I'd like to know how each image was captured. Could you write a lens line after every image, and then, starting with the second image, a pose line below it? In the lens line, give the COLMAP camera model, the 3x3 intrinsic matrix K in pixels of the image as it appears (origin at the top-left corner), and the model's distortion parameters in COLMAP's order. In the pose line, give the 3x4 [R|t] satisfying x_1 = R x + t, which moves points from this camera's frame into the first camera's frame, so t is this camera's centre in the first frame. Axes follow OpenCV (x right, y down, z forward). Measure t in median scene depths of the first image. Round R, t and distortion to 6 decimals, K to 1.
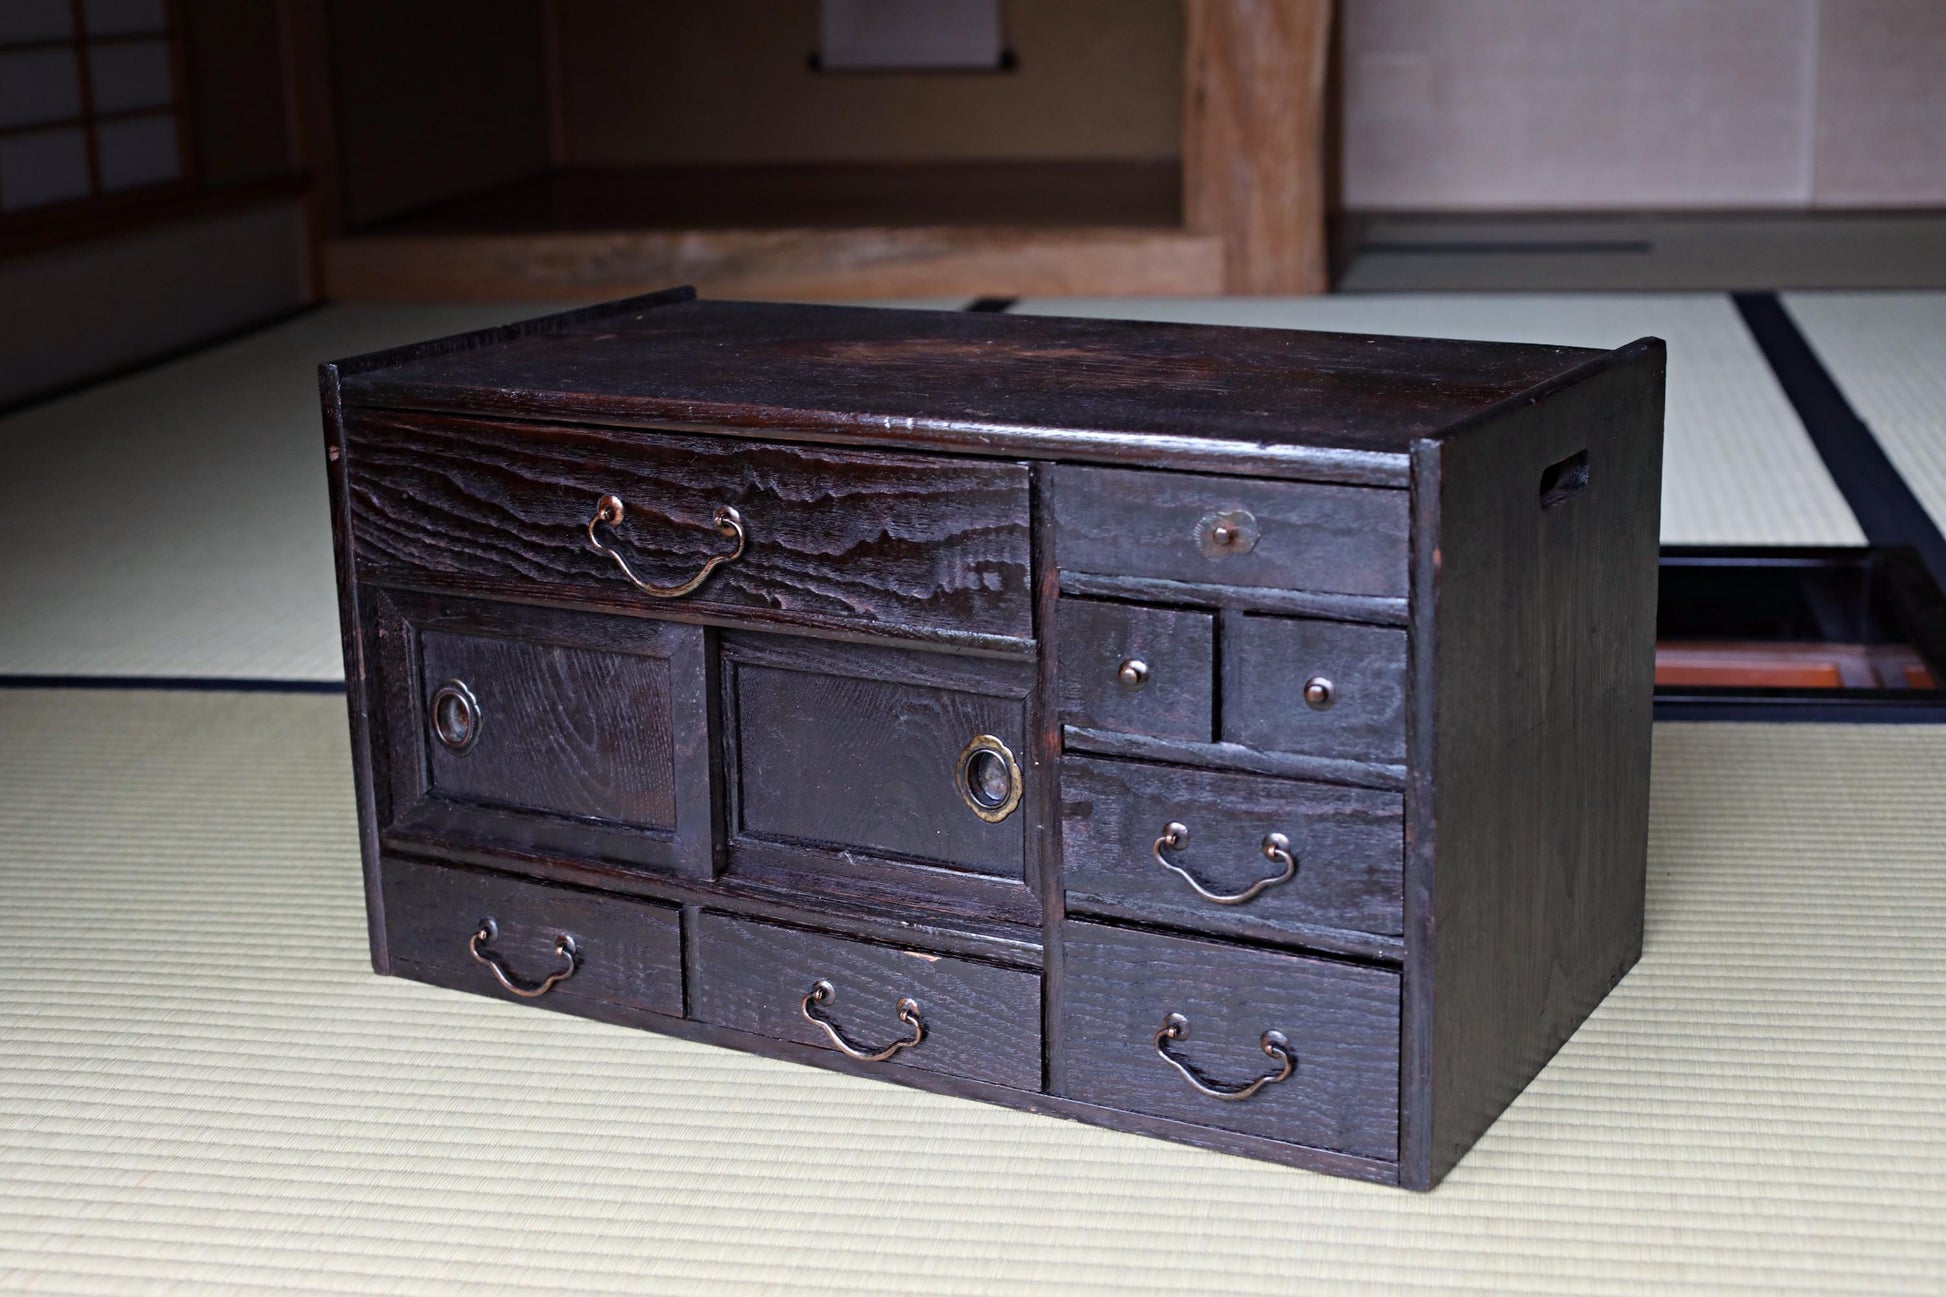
lens RADIAL K [[2845.7, 0, 980.5], [0, 2845.7, 641.1], [0, 0, 1]] dist [-0.036216, 0.218446]
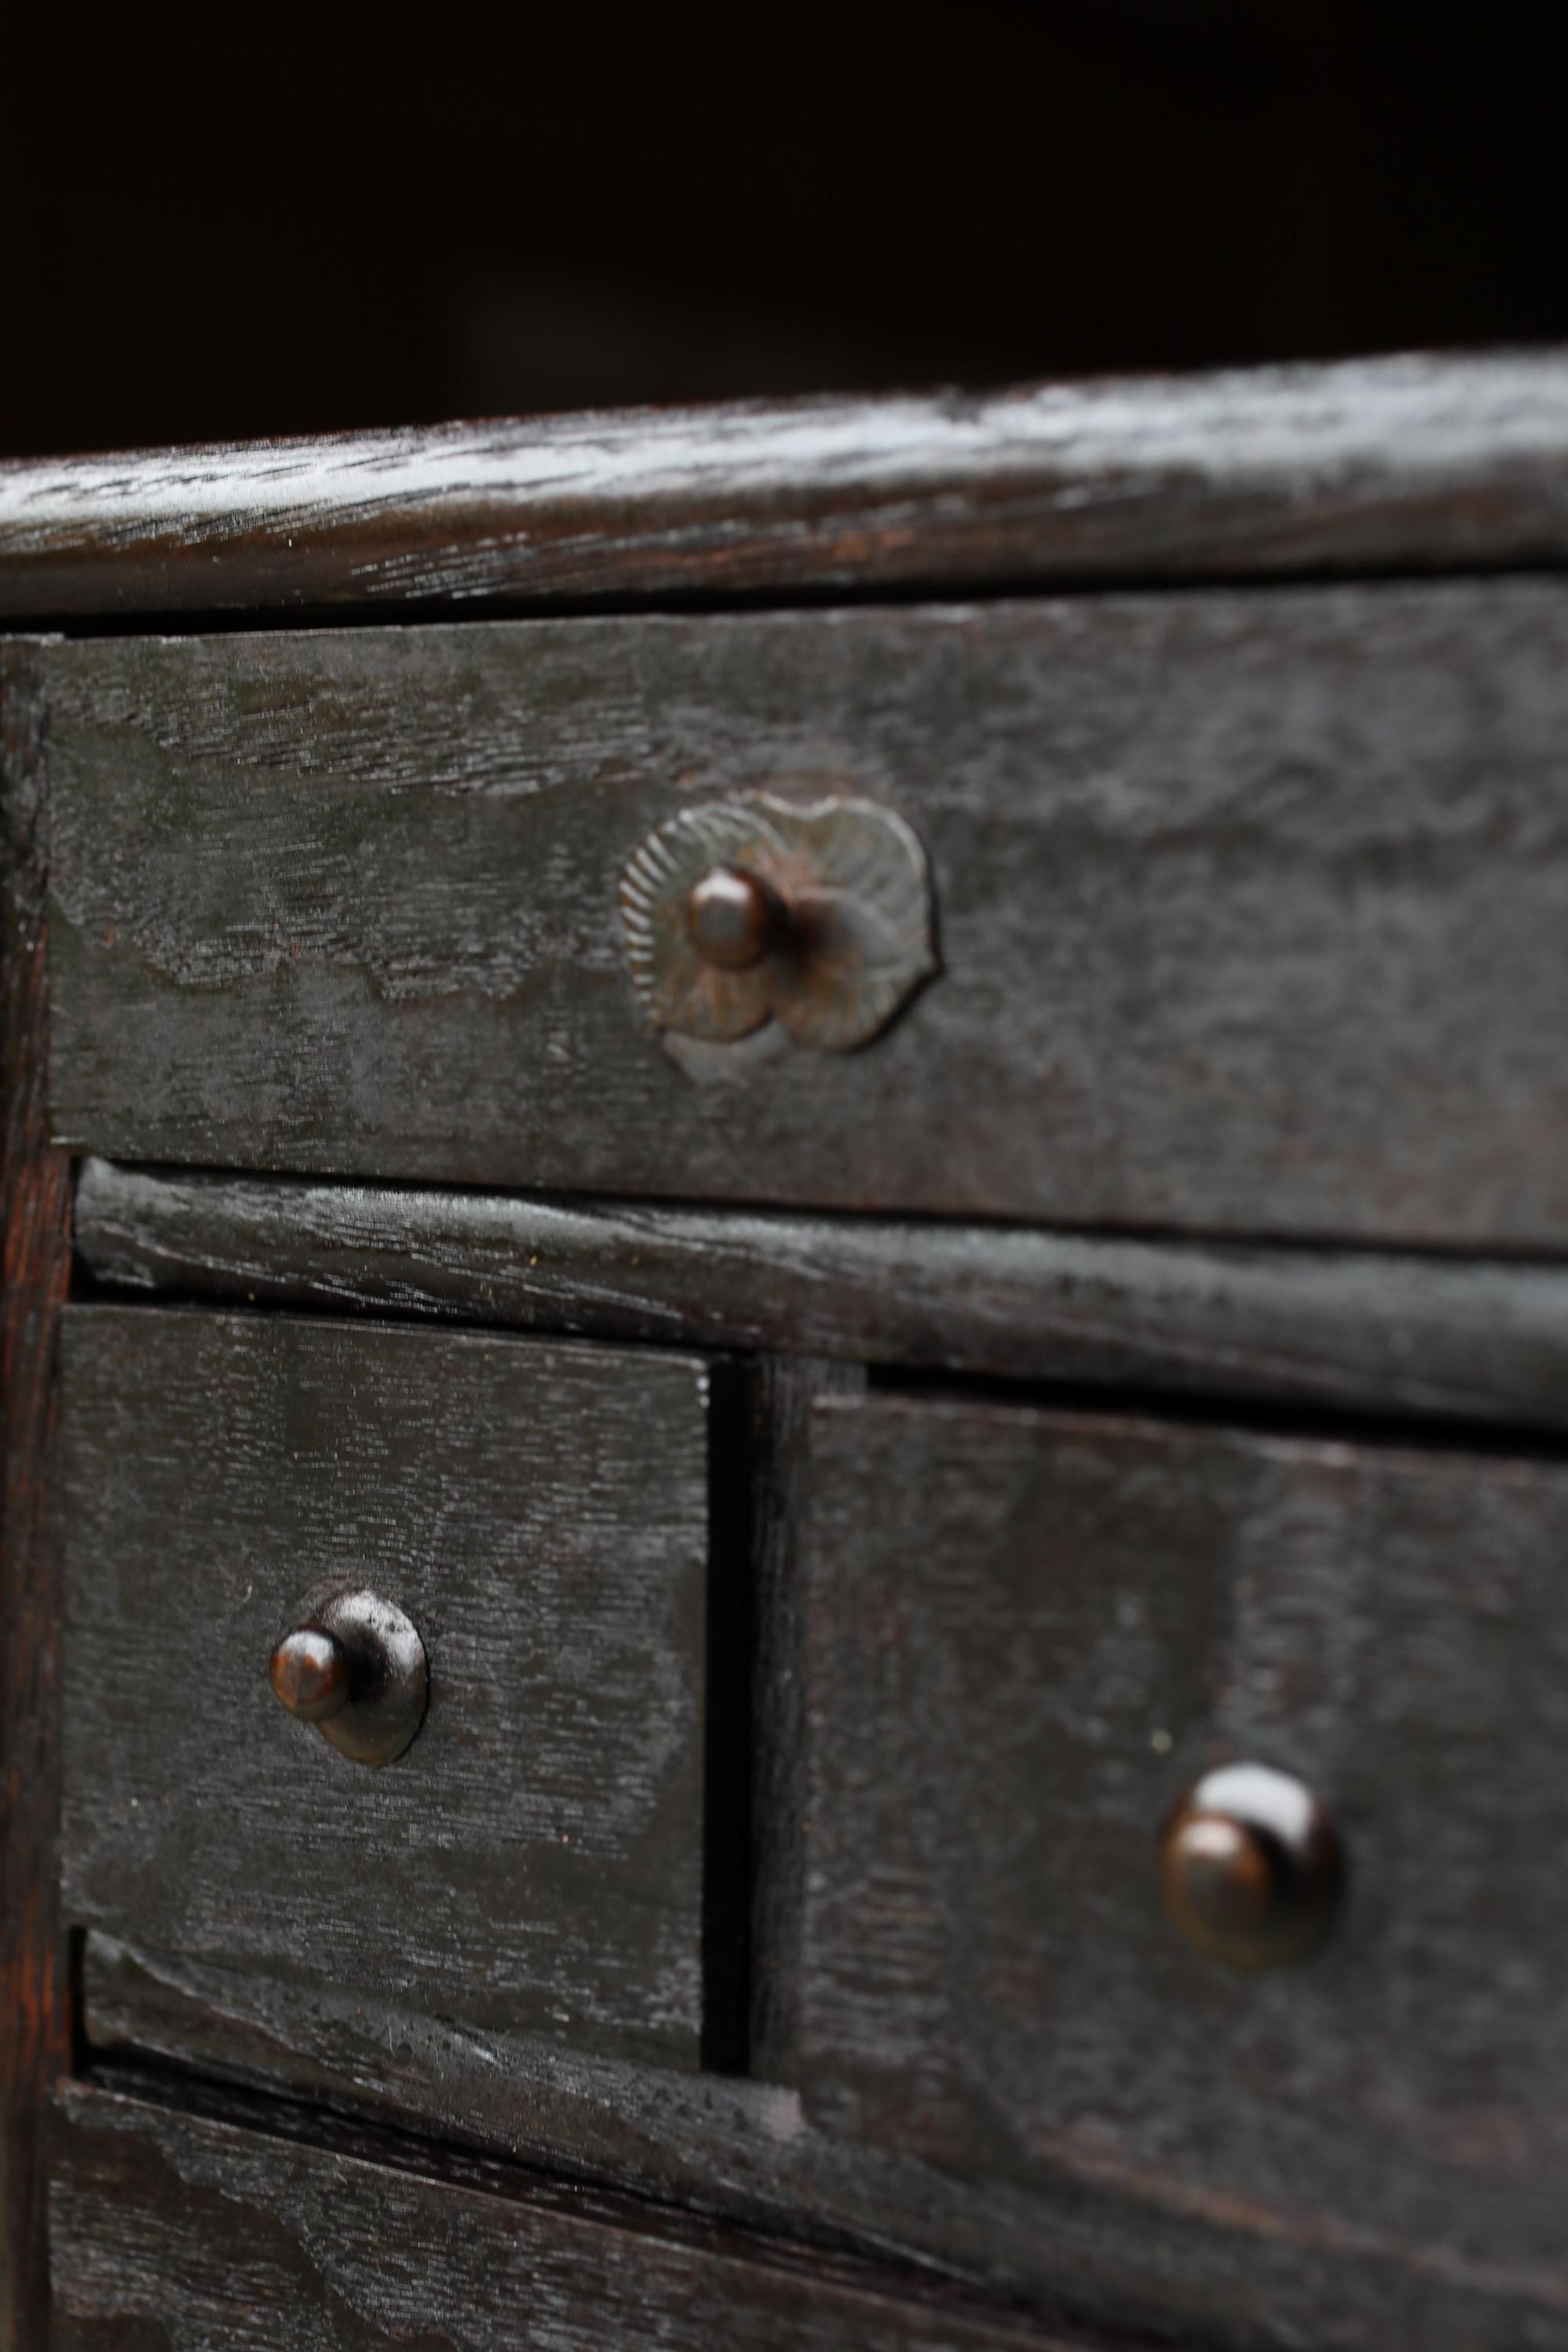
lens RADIAL K [[3669.3, 0, 946.3], [0, 3669.3, 1175.2], [0, 0, 1]] dist [0.001024, -0.033951]
pose [[0.995346, 0.049990, -0.082387, 0.106729], [-0.062765, 0.985021, -0.160606, 0.013799], [0.073124, 0.165030, 0.983574, 0.702310]]
